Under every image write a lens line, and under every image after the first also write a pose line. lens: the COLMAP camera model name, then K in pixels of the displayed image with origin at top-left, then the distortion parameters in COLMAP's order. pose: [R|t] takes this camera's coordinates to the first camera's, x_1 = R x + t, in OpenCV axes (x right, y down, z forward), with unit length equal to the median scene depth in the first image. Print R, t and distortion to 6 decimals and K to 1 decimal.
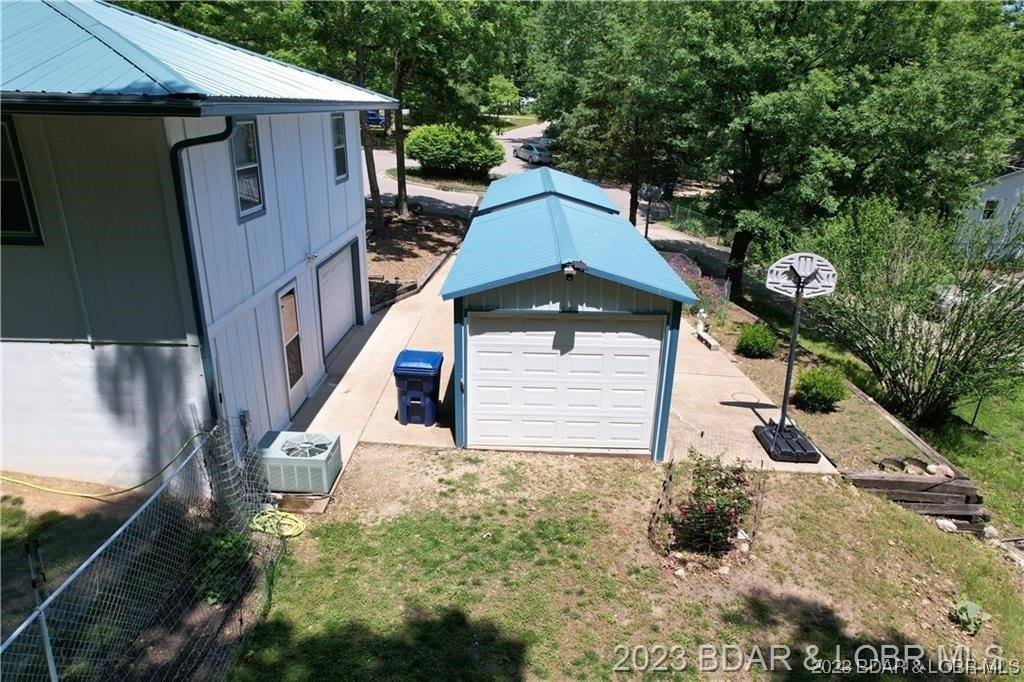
lens RADIAL K [[642.9, 0, 520.9], [0, 642.9, 343.4], [0, 0, 1]] dist [-0.022436, 0.000892]
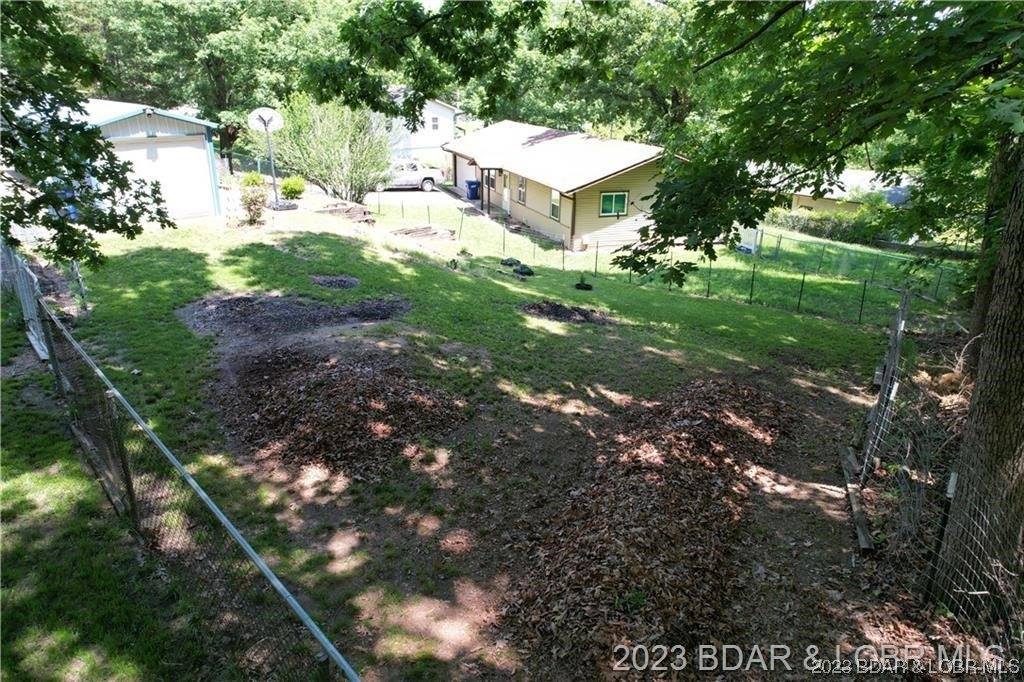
lens RADIAL K [[642.9, 0, 520.9], [0, 642.9, 343.4], [0, 0, 1]] dist [-0.022436, 0.000892]
pose [[0.715368, -0.260682, 0.648301, -0.472427], [0.224943, 0.964328, 0.139544, 0.470865], [-0.661551, 0.046005, 0.748488, -1.000313]]
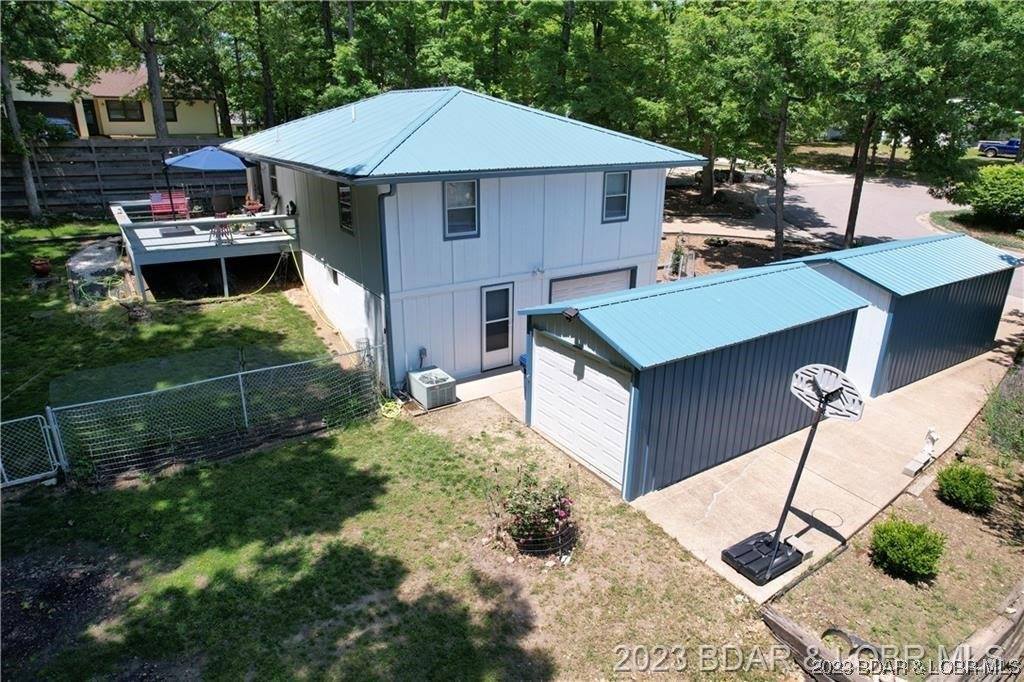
lens RADIAL K [[642.9, 0, 520.9], [0, 642.9, 343.4], [0, 0, 1]] dist [-0.022436, 0.000892]
pose [[0.571143, 0.267894, -0.775905, 0.878333], [-0.283927, 0.951373, 0.119479, -0.155835], [0.770182, 0.152061, 0.619433, 0.113953]]
